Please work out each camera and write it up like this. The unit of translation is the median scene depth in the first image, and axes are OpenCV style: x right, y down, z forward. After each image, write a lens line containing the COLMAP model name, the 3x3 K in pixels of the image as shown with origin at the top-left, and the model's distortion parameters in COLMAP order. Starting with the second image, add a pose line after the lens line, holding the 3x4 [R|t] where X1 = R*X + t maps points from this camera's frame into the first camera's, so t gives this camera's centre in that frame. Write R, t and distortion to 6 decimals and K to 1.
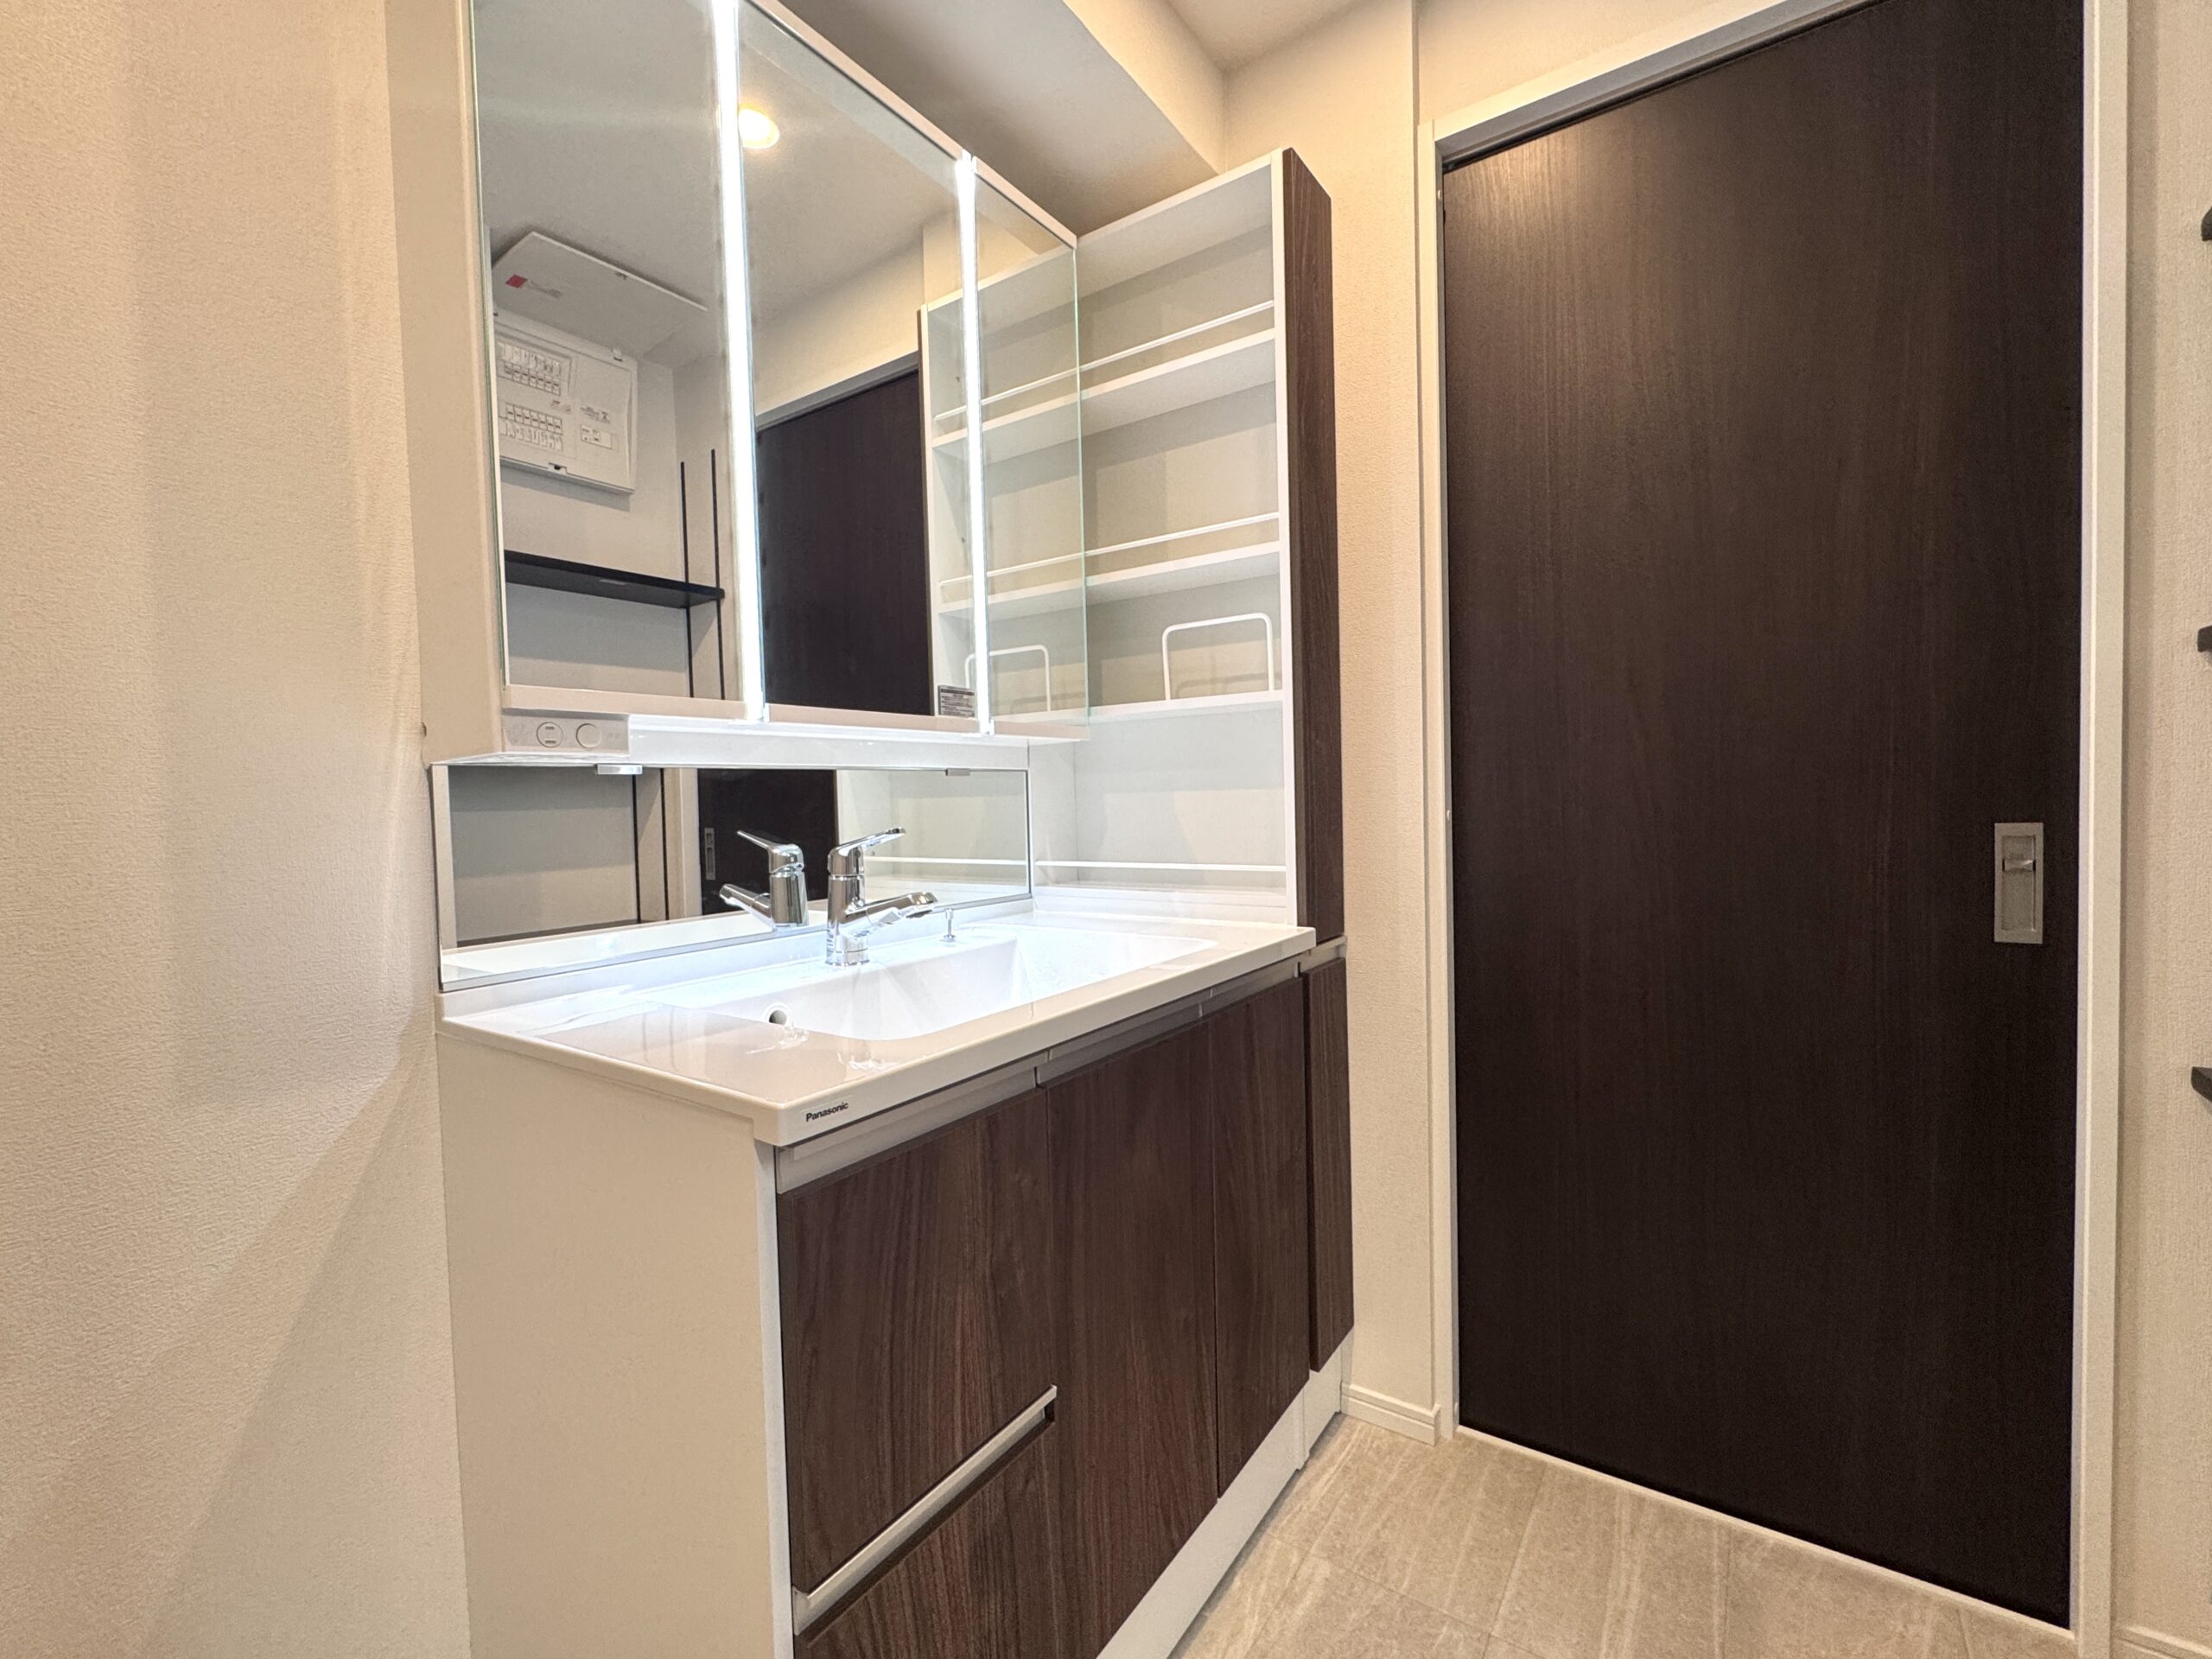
lens RADIAL K [[954.3, 0, 1099.8], [0, 954.3, 833.1], [0, 0, 1]] dist [-0.010219, -0.000057]
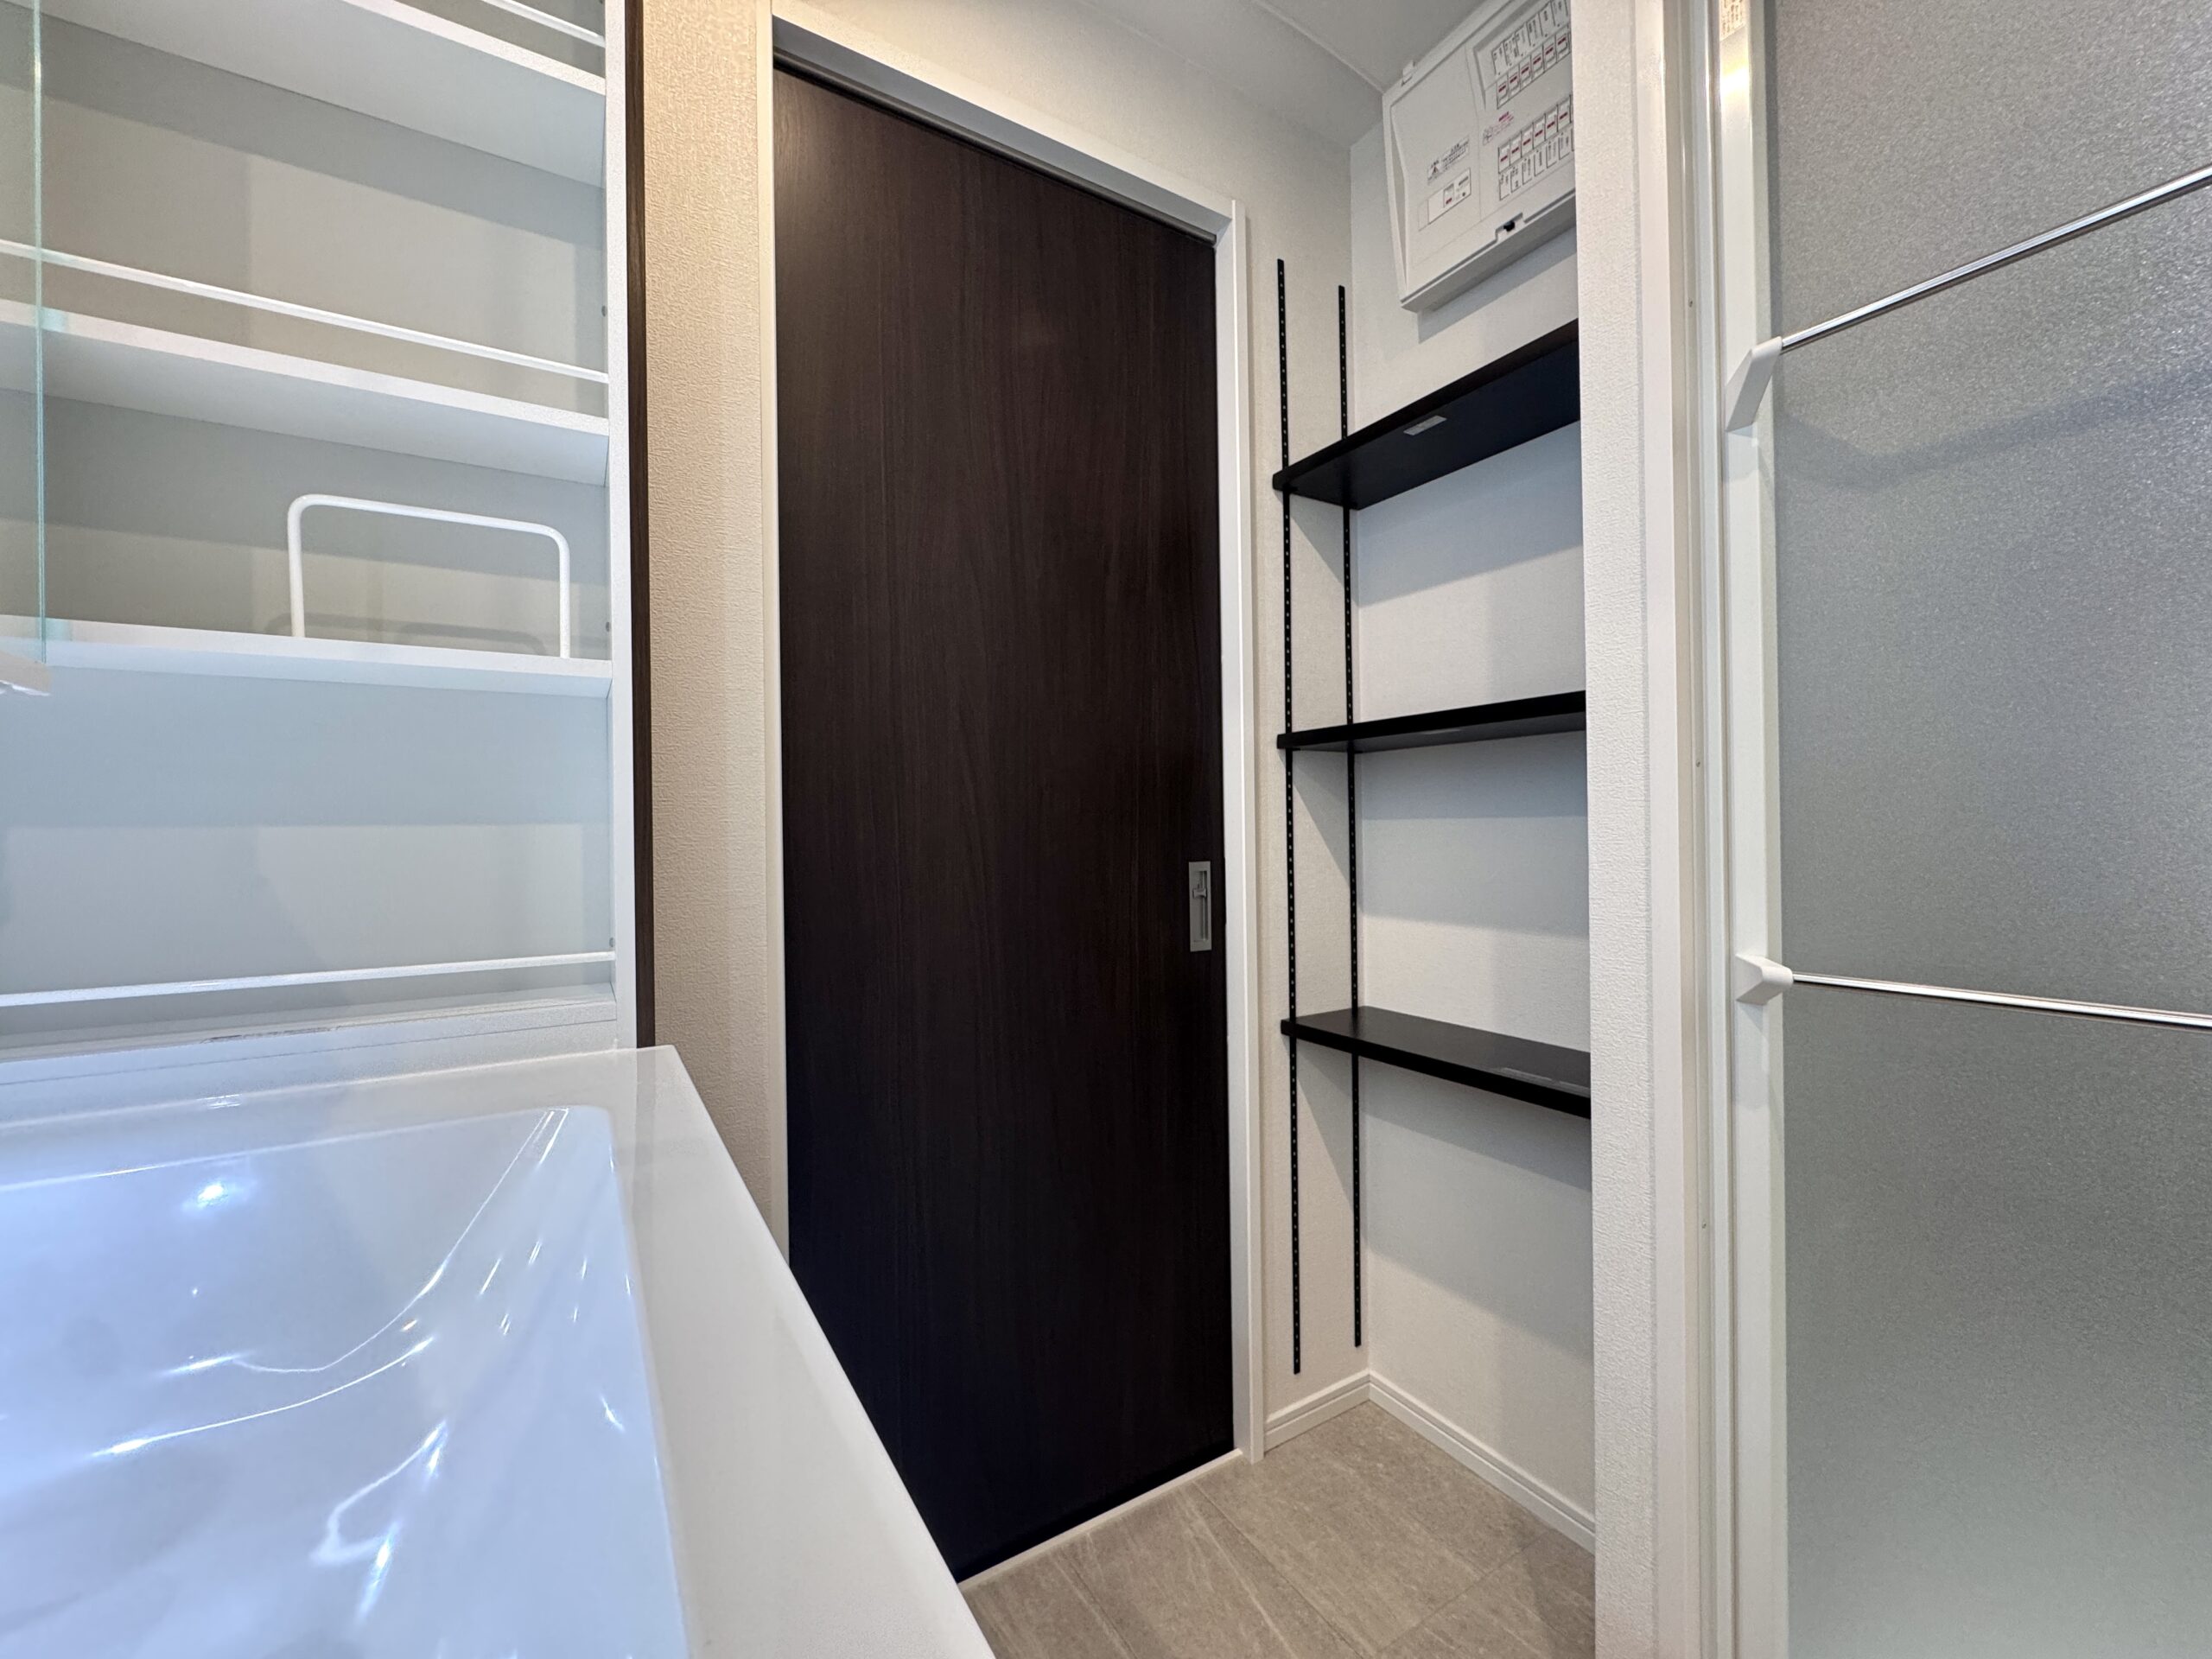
lens RADIAL K [[882.9, 0, 1111.5], [0, 882.9, 821.8], [0, 0, 1]] dist [-0.011626, 0.000787]
pose [[0.396664, 0.029394, 0.917493, -0.196342], [0.034688, 0.998293, -0.046980, -0.010048], [-0.917308, 0.050461, 0.394968, 0.490820]]
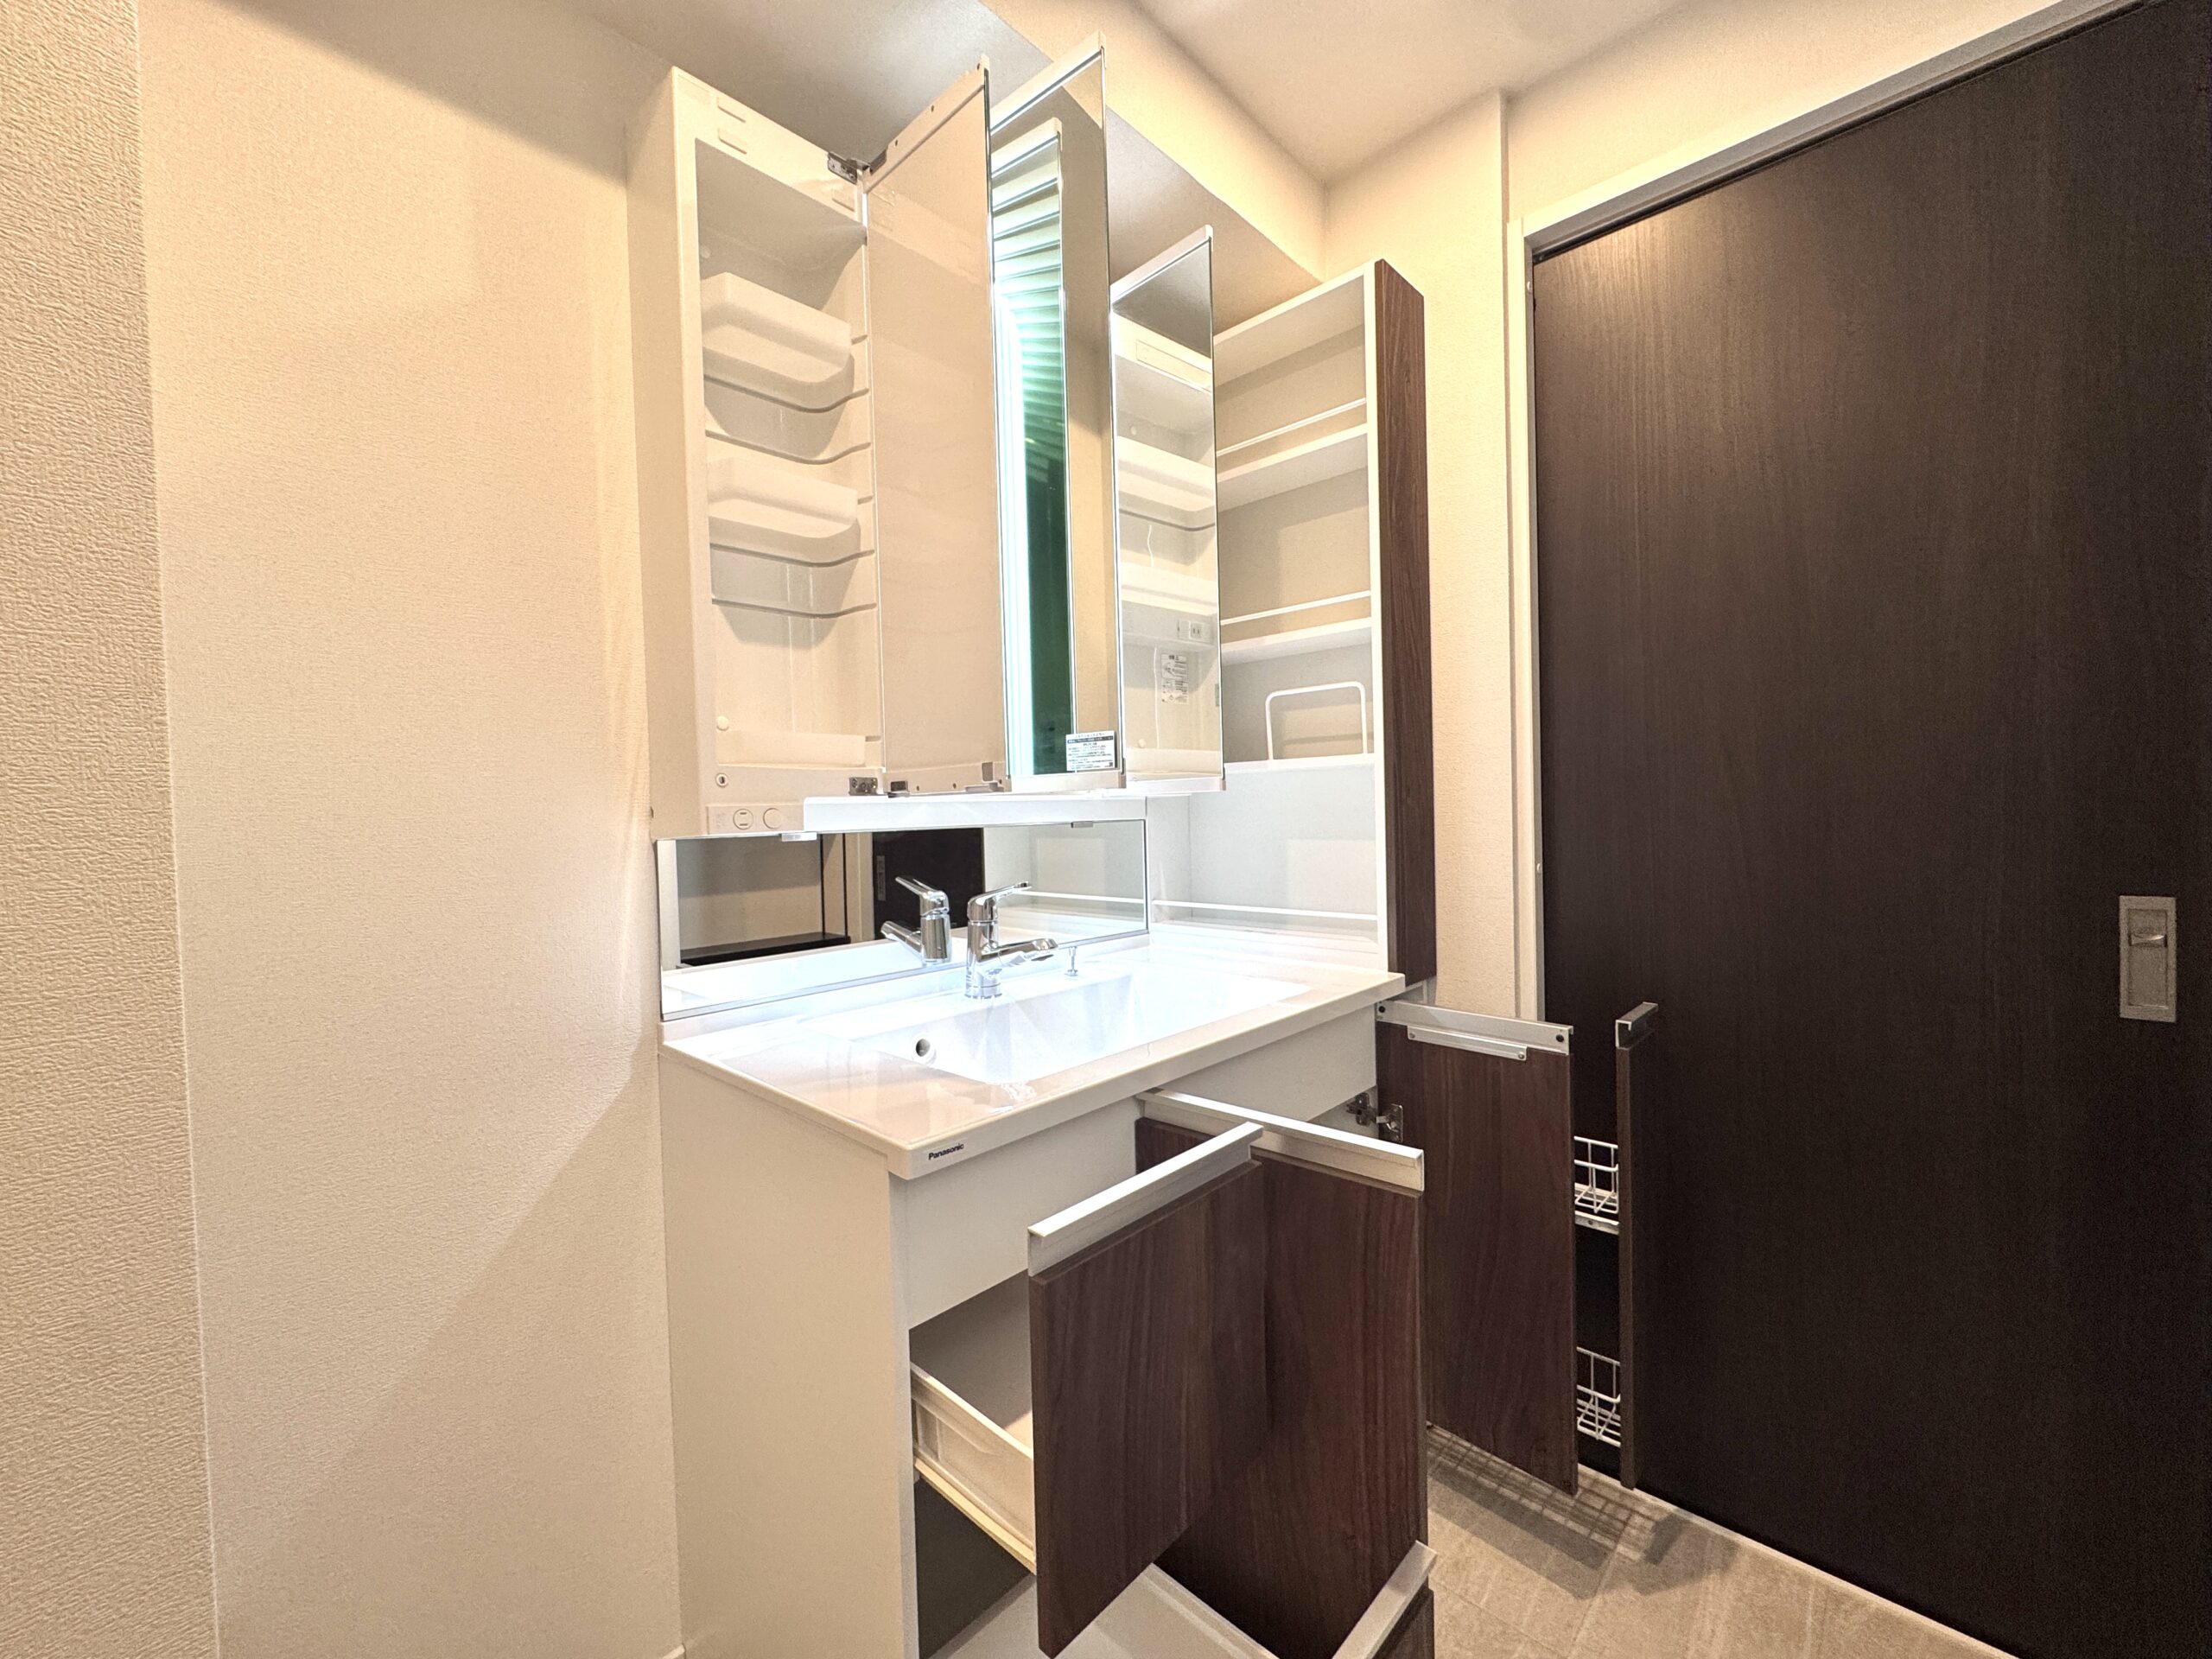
lens RADIAL K [[882.9, 0, 1097.4], [0, 882.9, 829.5], [0, 0, 1]] dist [-0.011626, 0.000787]
pose [[0.987647, 0.003741, -0.156650, 0.037564], [-0.005573, 0.999921, -0.011258, -0.050583], [0.156596, 0.011992, 0.987590, -0.041710]]
